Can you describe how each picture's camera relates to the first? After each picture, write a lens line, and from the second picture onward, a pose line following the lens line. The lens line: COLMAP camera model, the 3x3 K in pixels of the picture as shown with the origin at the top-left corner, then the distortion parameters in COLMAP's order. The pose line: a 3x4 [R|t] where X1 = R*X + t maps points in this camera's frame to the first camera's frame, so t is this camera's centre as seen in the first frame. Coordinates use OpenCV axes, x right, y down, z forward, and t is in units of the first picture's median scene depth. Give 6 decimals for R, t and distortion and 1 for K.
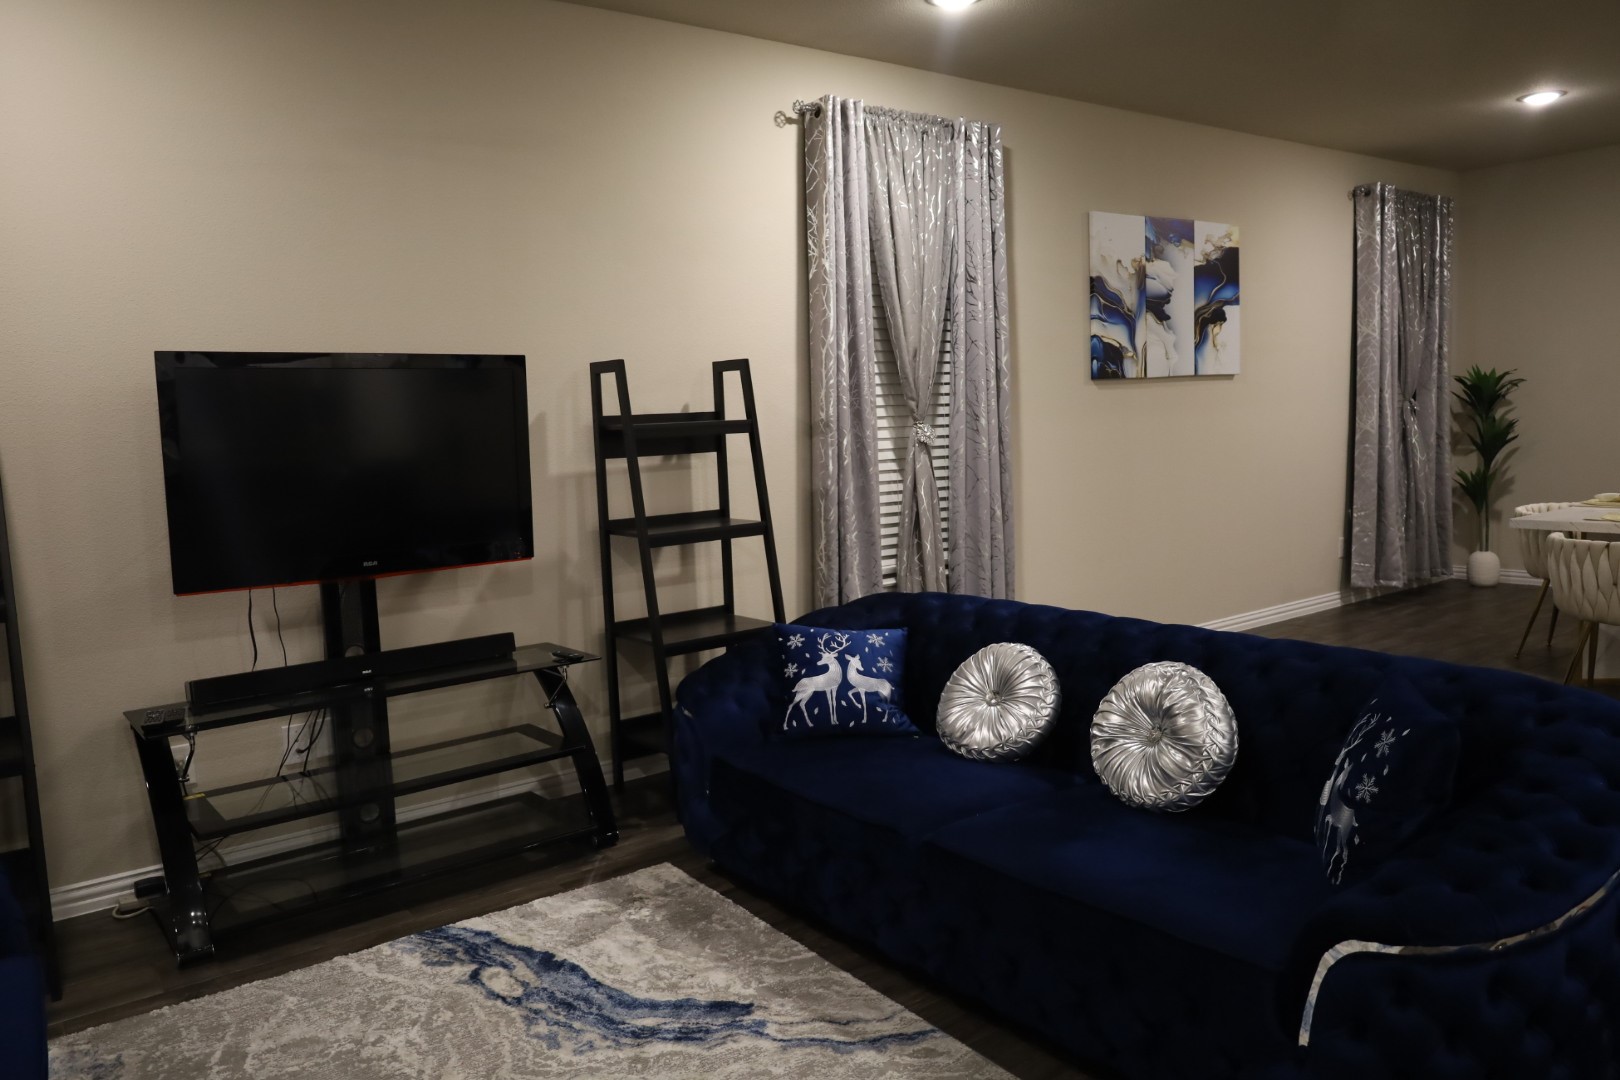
lens RADIAL K [[1180.2, 0, 810.0], [0, 1180.2, 540.0], [0, 0, 1]] dist [0.000954, -0.003780]
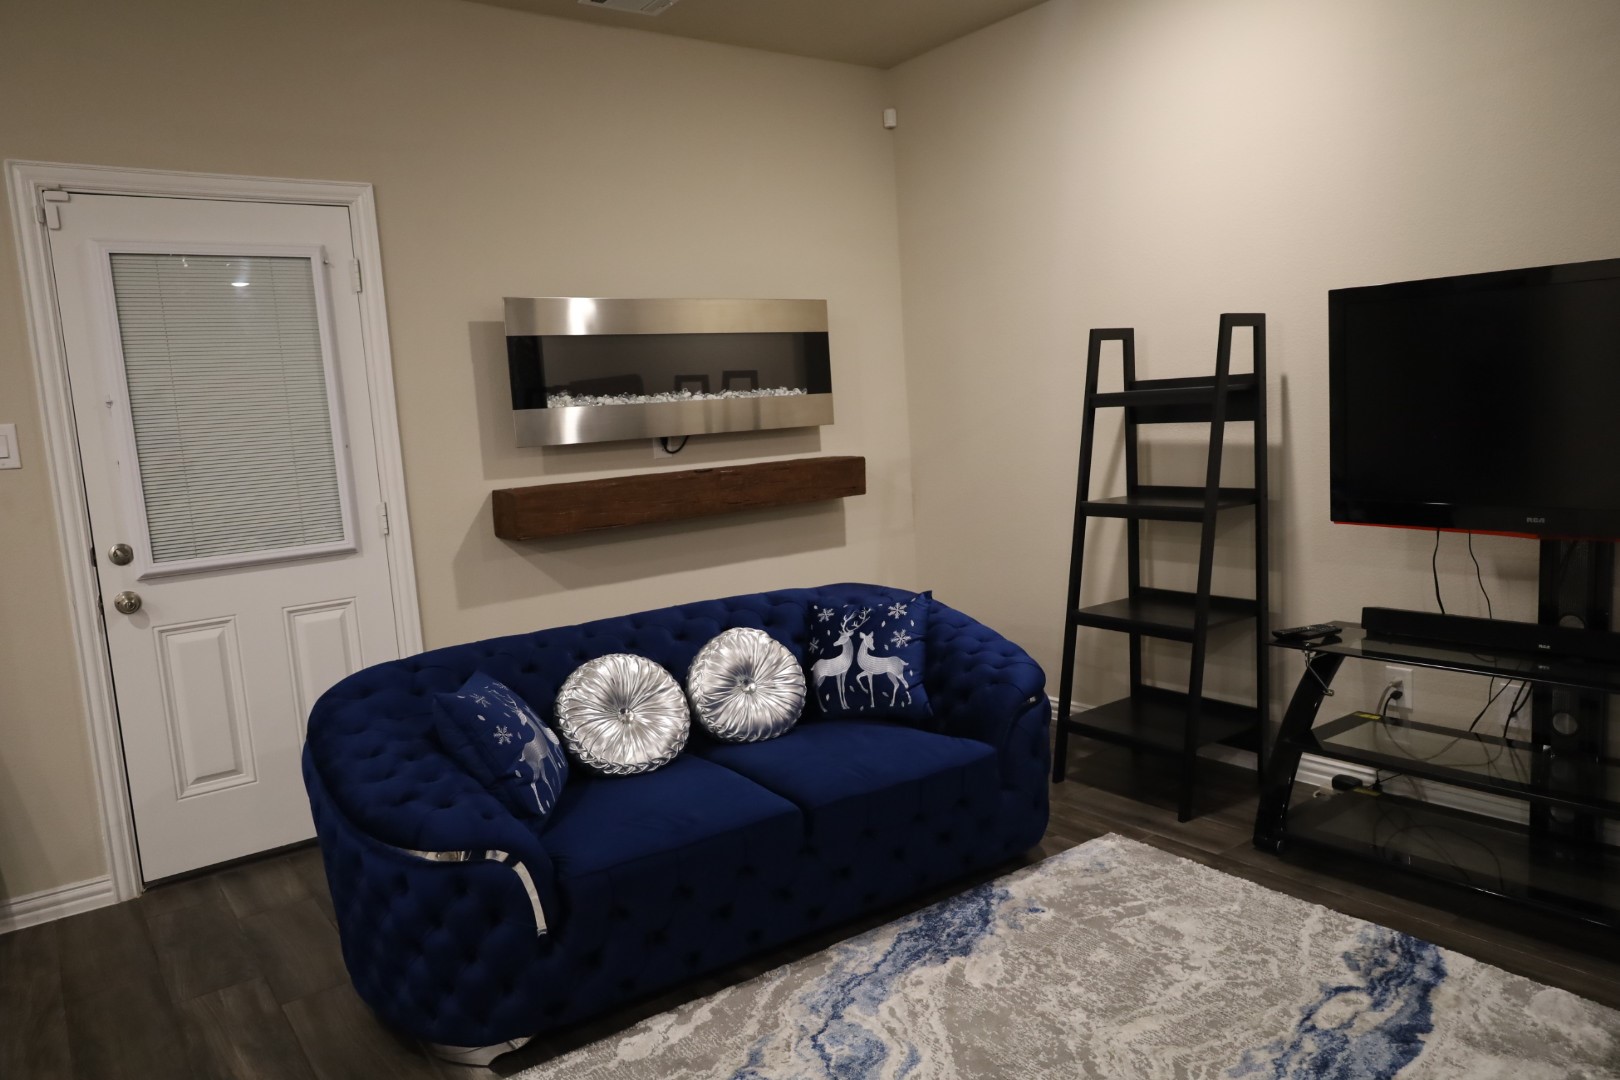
lens RADIAL K [[1095.2, 0, 810.0], [0, 1095.2, 540.0], [0, 0, 1]] dist [-0.001358, -0.000027]
pose [[-0.000800, 0.163162, -0.986599, 0.234550], [-0.044930, 0.985597, 0.163032, -0.041841], [0.998990, 0.044458, 0.006542, 0.278846]]
